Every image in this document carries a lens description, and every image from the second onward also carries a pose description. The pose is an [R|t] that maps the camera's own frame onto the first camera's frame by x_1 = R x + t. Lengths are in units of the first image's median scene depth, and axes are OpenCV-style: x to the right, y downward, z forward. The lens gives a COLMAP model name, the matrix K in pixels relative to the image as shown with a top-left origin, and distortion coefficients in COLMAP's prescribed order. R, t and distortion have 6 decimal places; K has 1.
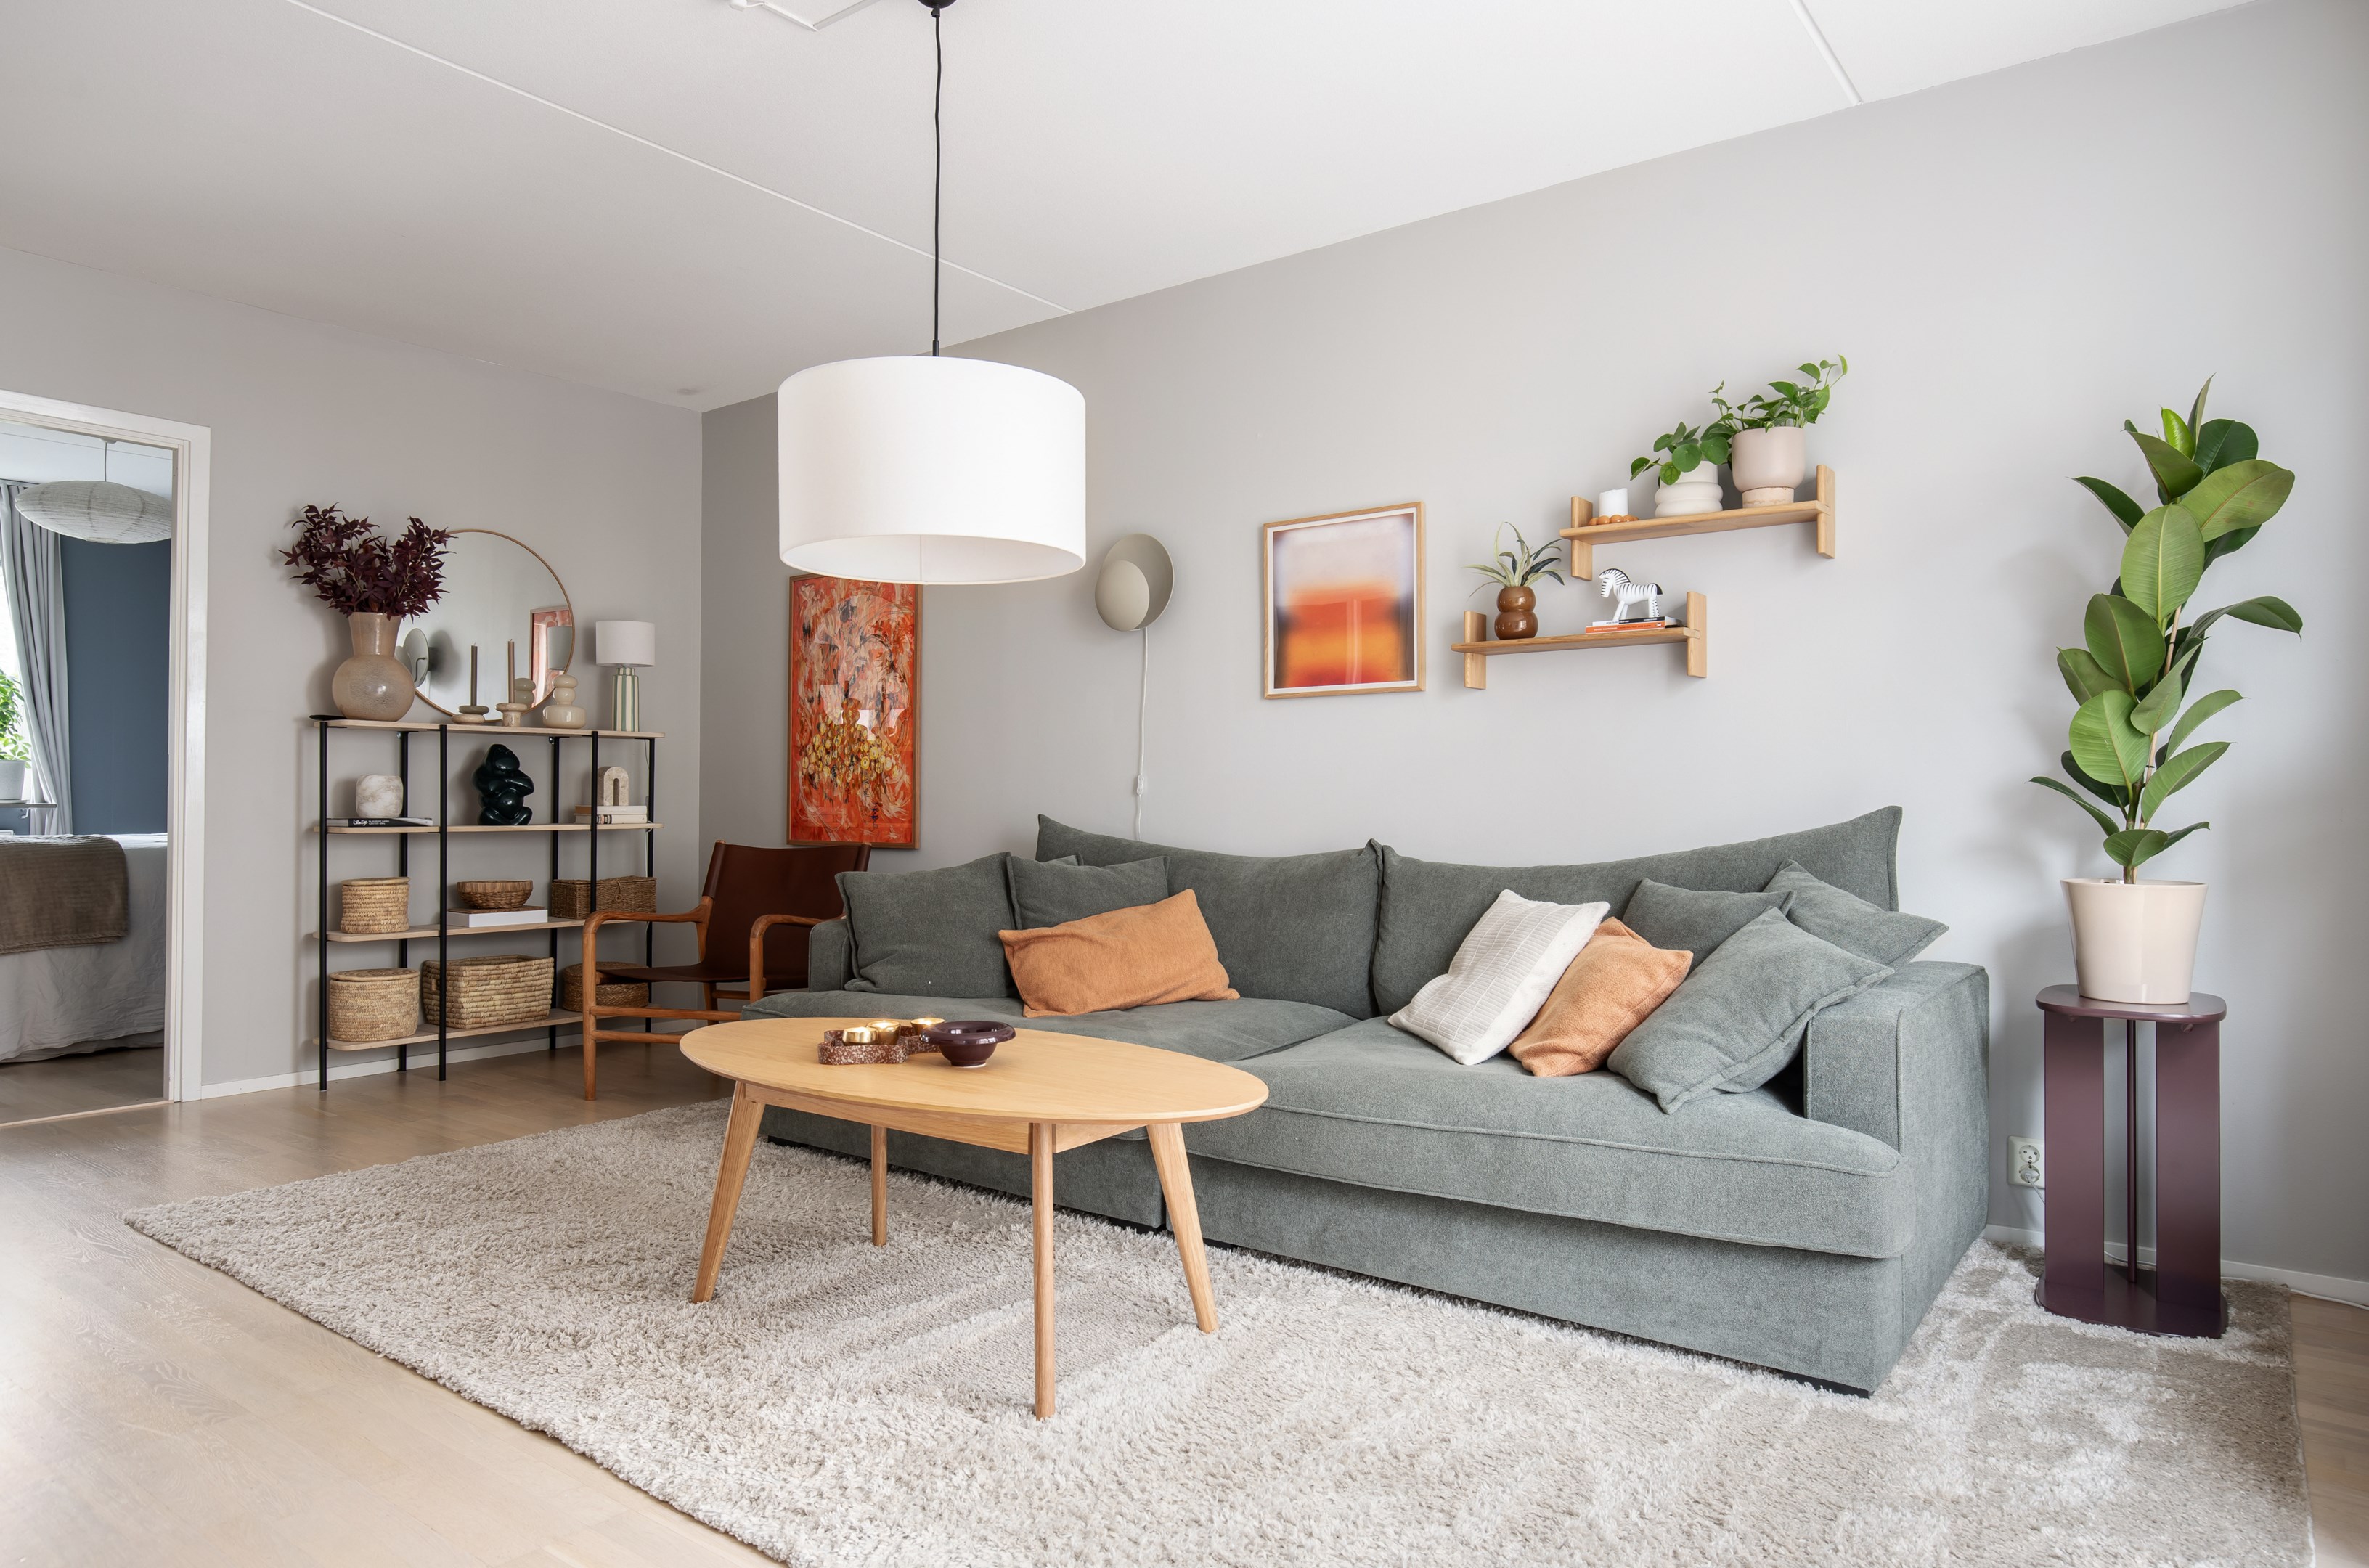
lens RADIAL K [[1448.1, 0, 1184.5], [0, 1448.1, 784.0], [0, 0, 1]] dist [0.001580, -0.000800]
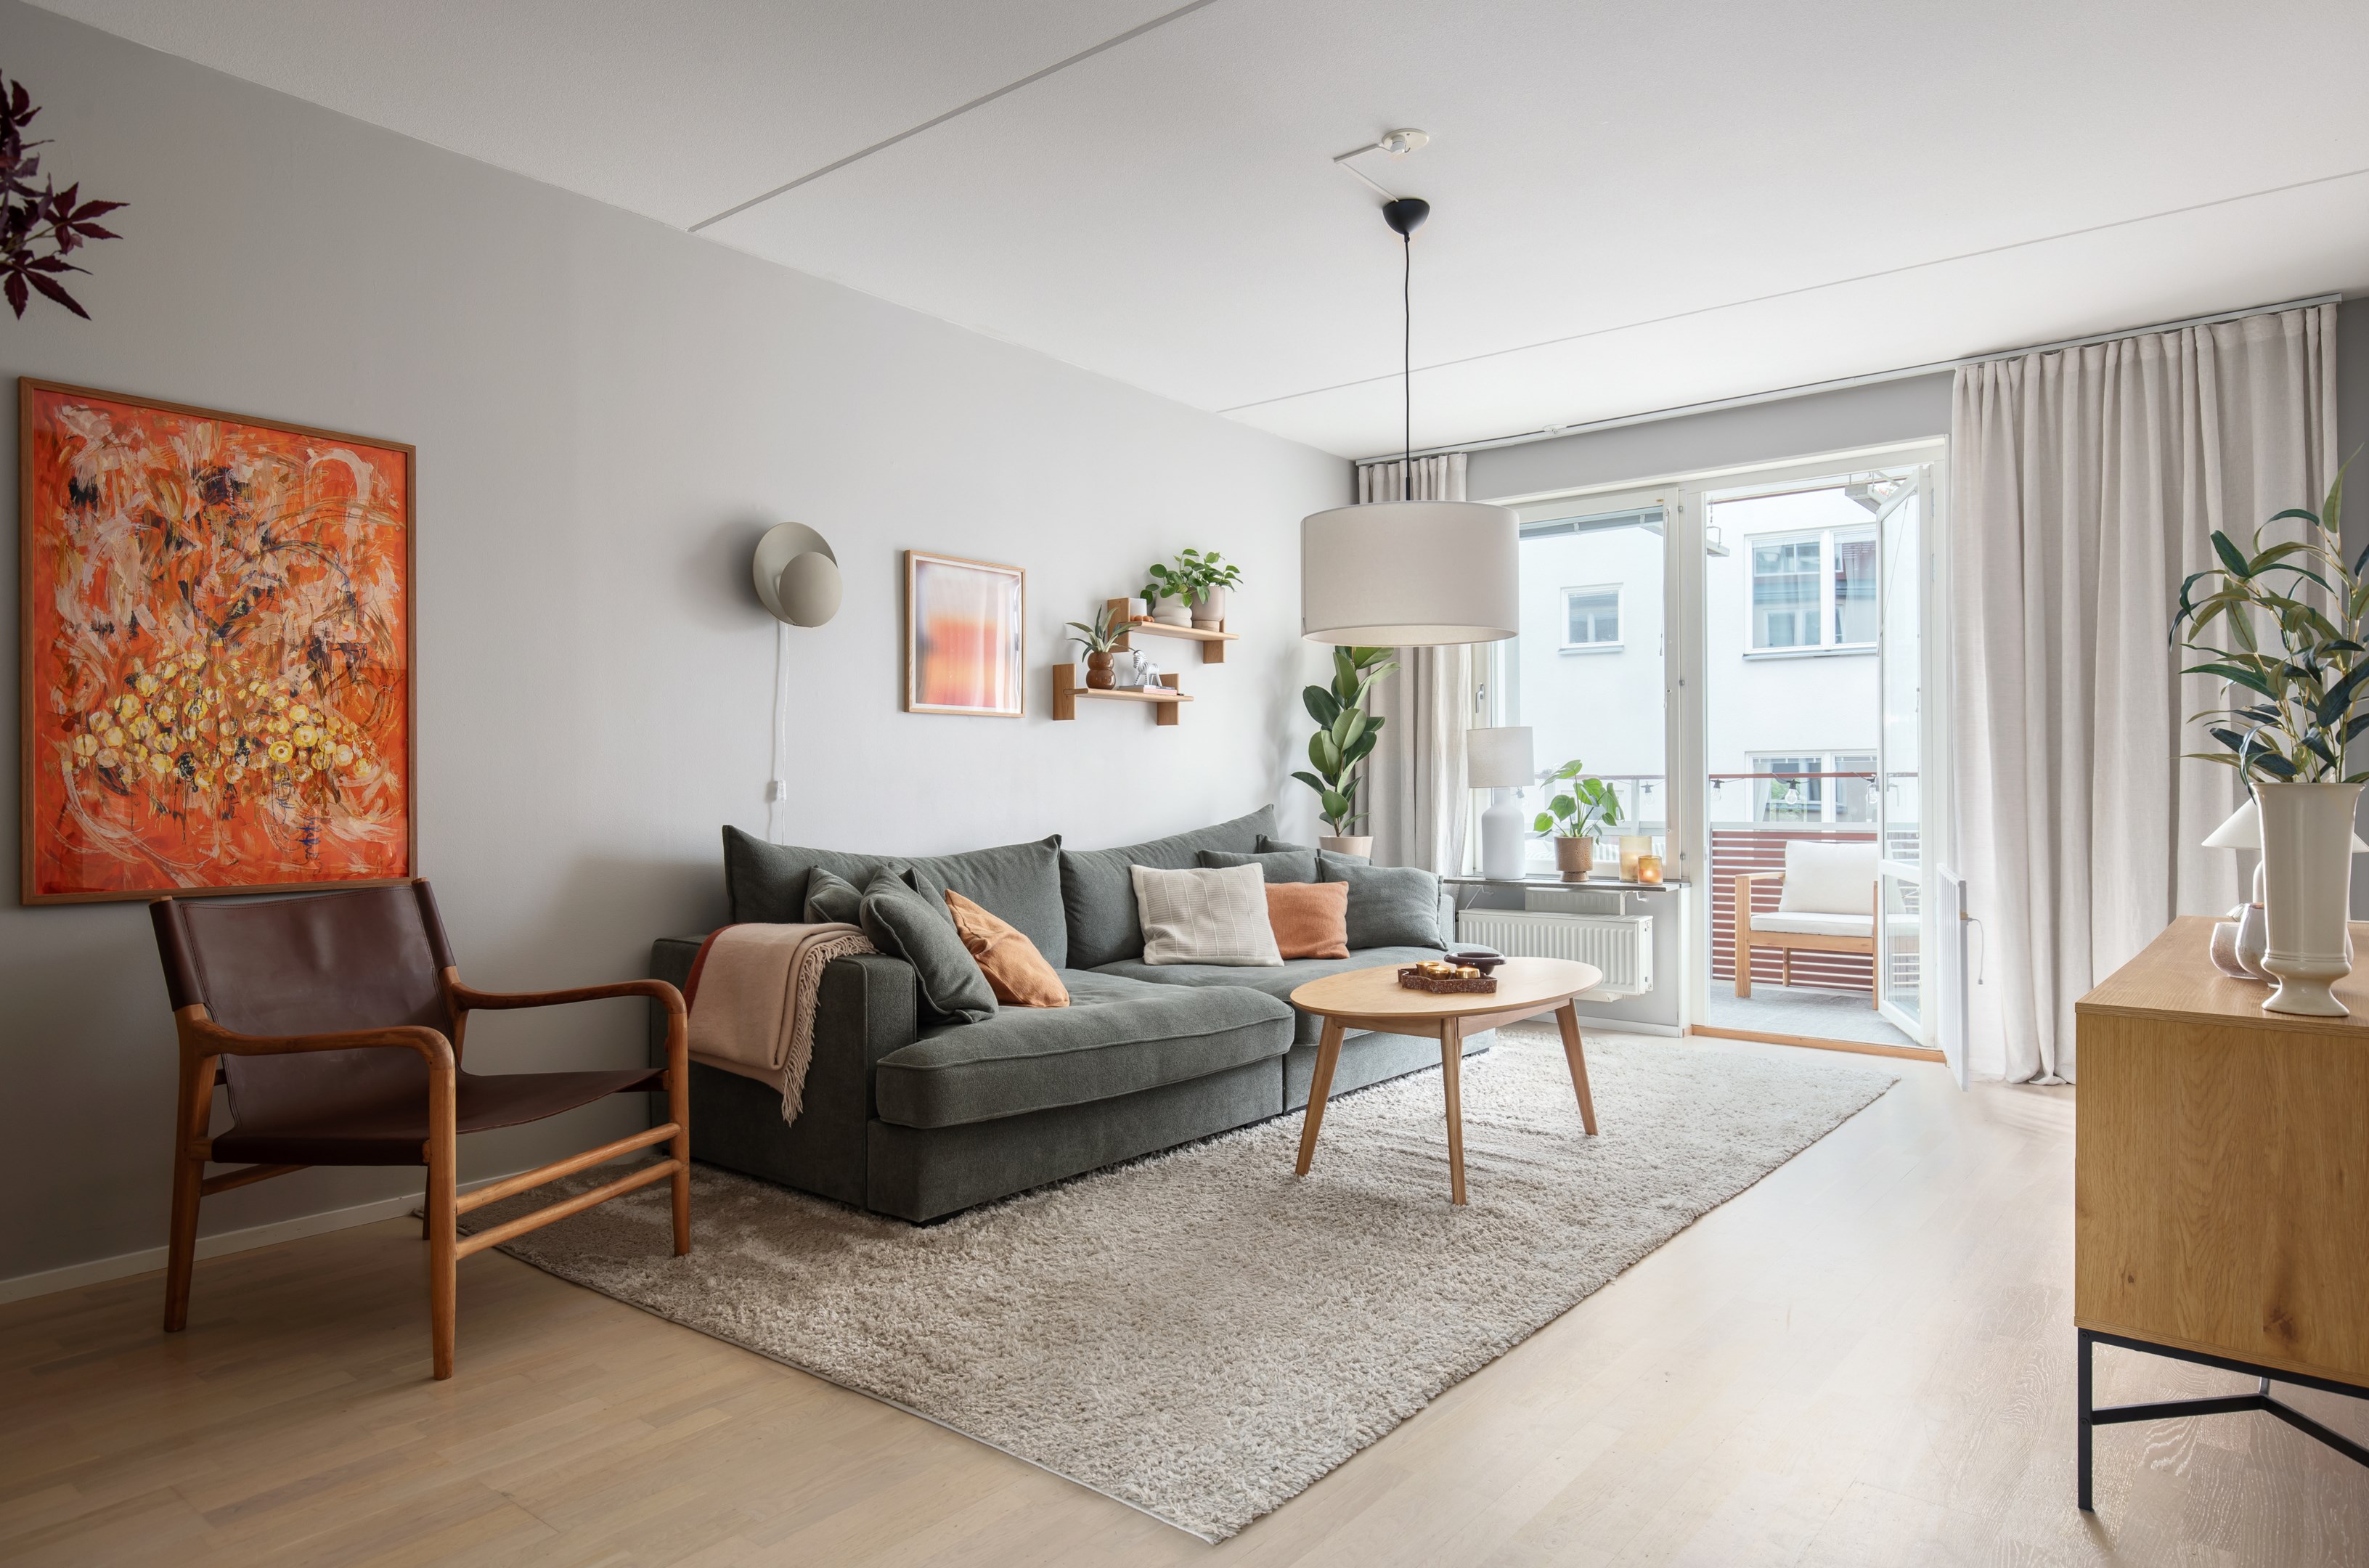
lens RADIAL K [[1402.7, 0, 1183.6], [0, 1402.7, 790.1], [0, 0, 1]] dist [-0.001912, -0.001131]
pose [[0.030296, -0.001164, 0.999540, -0.812911], [-0.008407, 0.999964, 0.001419, -0.002824], [-0.999506, -0.008446, 0.030285, 0.627419]]
